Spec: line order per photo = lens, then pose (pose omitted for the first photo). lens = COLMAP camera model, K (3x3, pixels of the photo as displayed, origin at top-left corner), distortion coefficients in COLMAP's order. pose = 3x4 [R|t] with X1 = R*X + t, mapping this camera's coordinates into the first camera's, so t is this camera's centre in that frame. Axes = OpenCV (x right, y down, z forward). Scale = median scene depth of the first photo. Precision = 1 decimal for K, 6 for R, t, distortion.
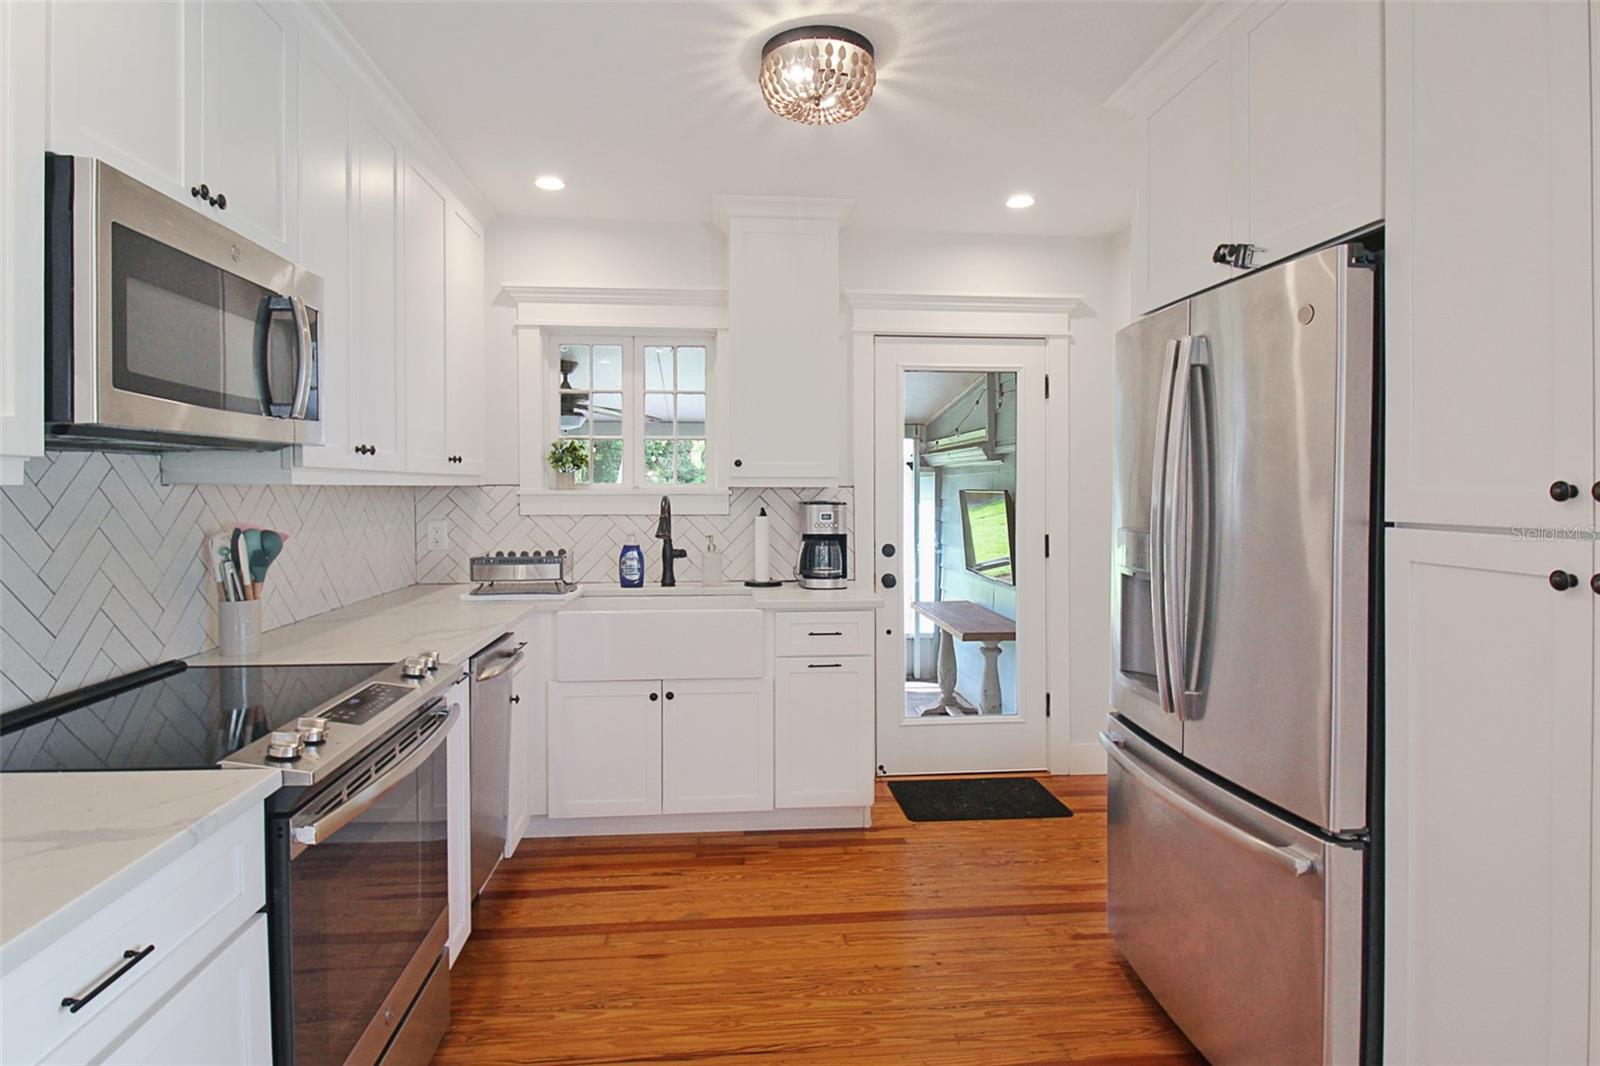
lens RADIAL K [[828.9, 0, 797.9], [0, 828.9, 499.9], [0, 0, 1]] dist [0.001196, -0.015033]
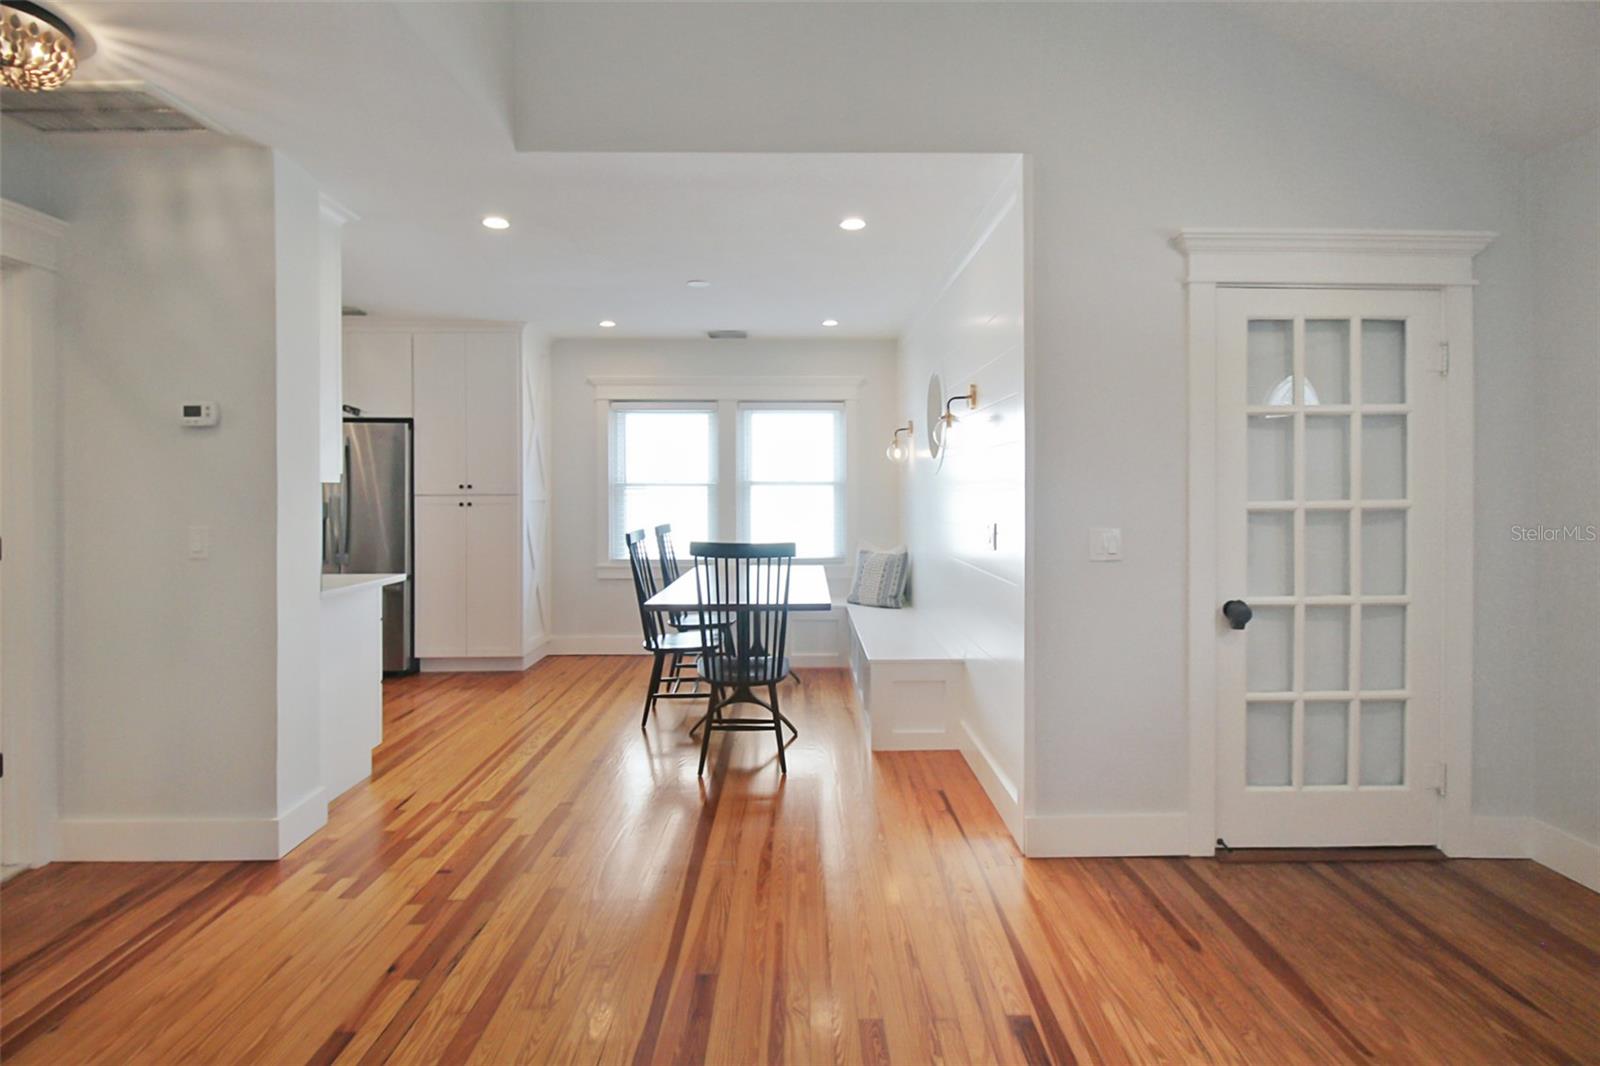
lens RADIAL K [[782.9, 0, 802.2], [0, 782.9, 498.9], [0, 0, 1]] dist [-0.008358, -0.001359]
pose [[0.078929, -0.011494, 0.996814, -1.357347], [0.017217, 0.999800, 0.010166, 0.019475], [-0.996732, 0.016360, 0.079111, -0.541919]]
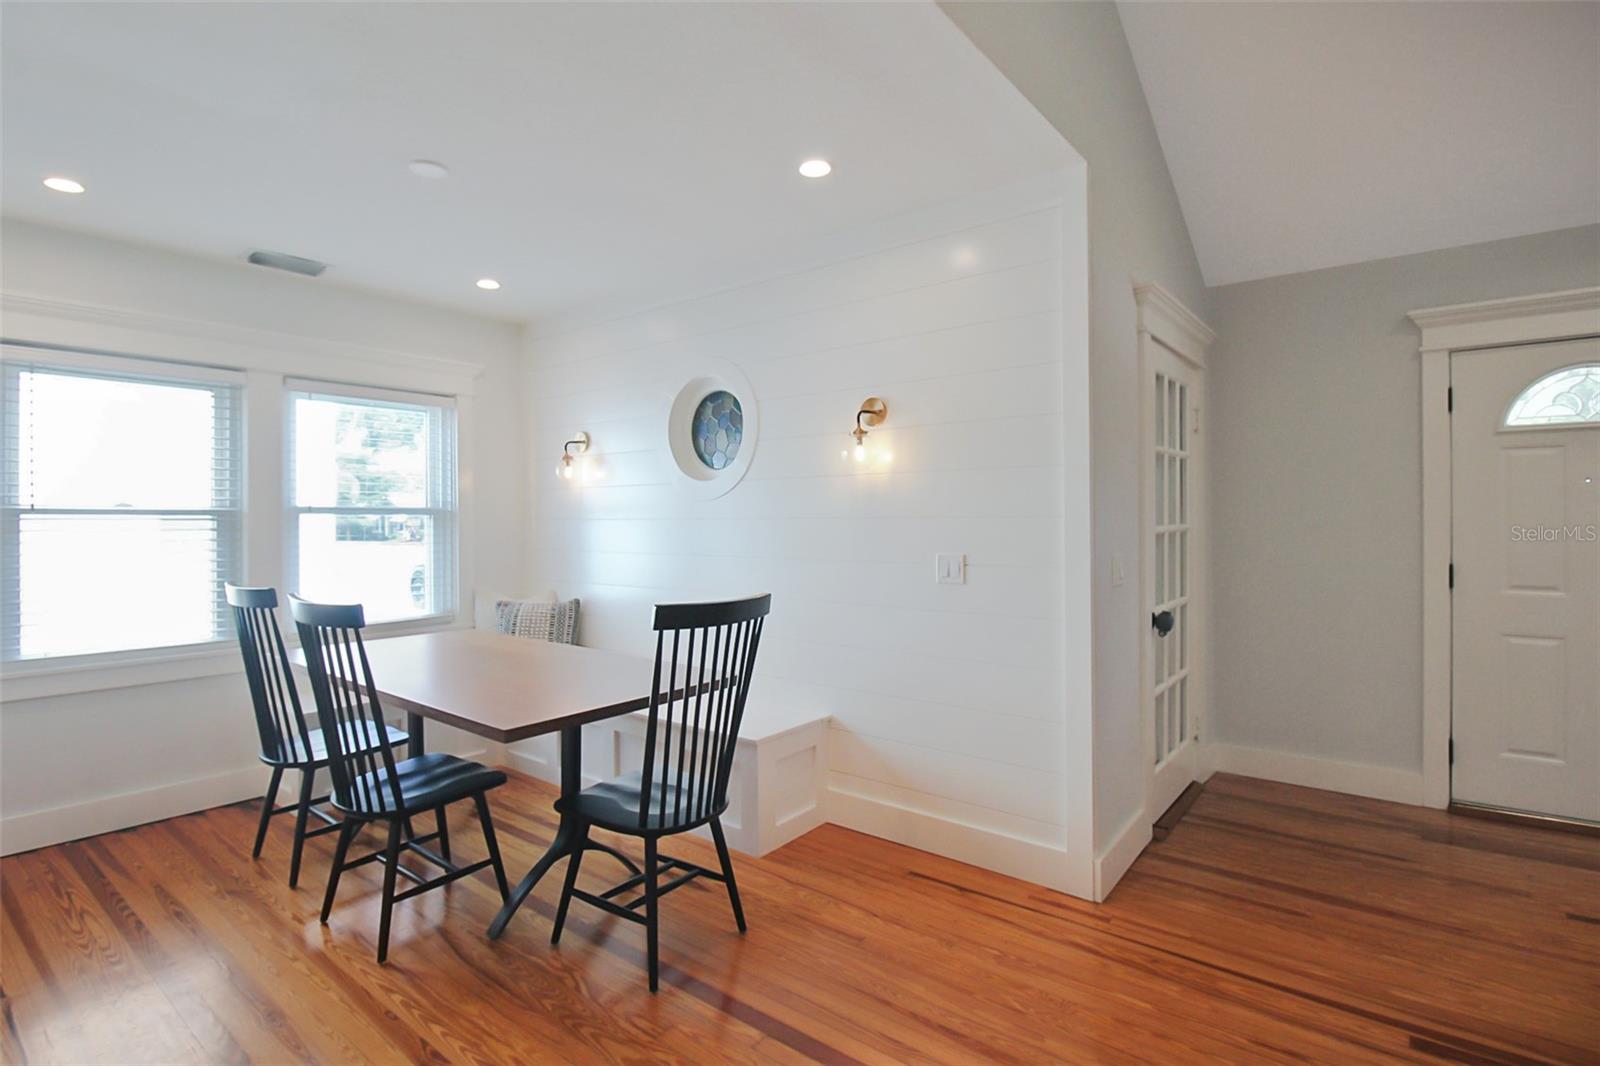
lens RADIAL K [[780.8, 0, 800.5], [0, 780.8, 525.7], [0, 0, 1]] dist [0.001702, -0.011569]
pose [[-0.728800, -0.006156, 0.684699, -0.787486], [0.014747, 0.999587, 0.024684, 0.003742], [-0.684568, 0.028087, -0.728408, 0.124005]]
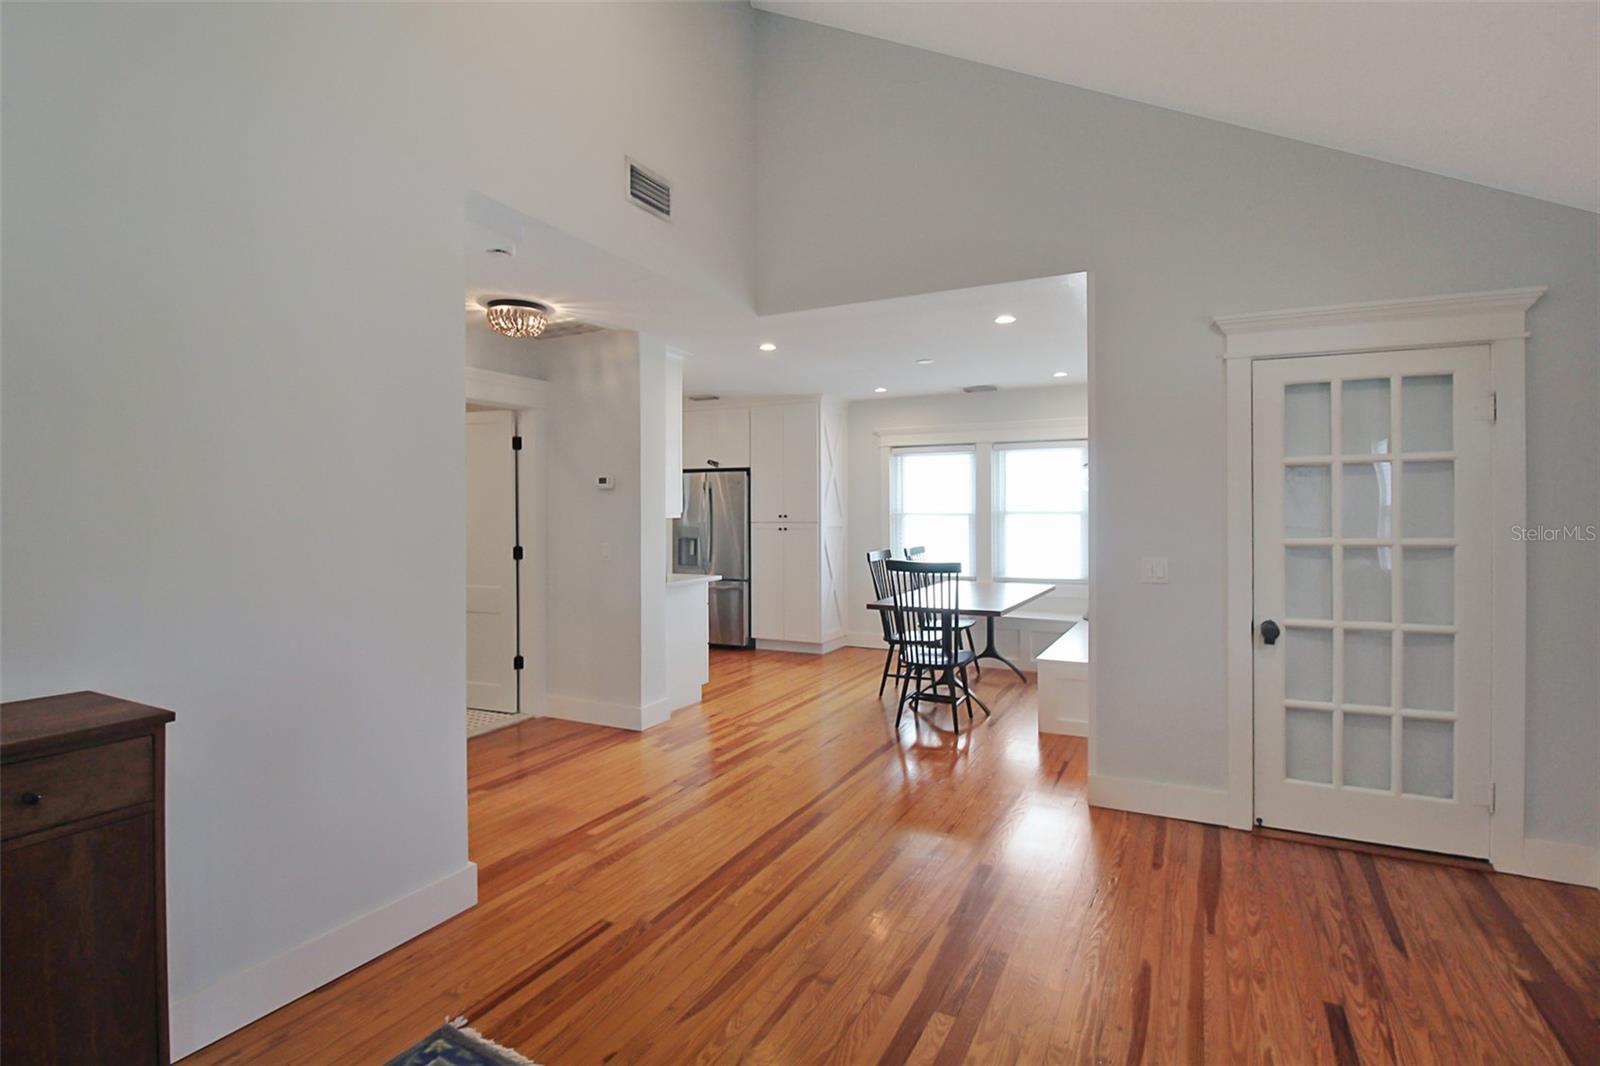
lens RADIAL K [[780.8, 0, 800.5], [0, 780.8, 525.7], [0, 0, 1]] dist [0.001702, -0.011569]
pose [[0.538151, -0.018652, 0.842642, -1.675102], [0.017572, 0.999786, 0.010908, 0.000230], [-0.842665, 0.008937, 0.538364, -0.998535]]
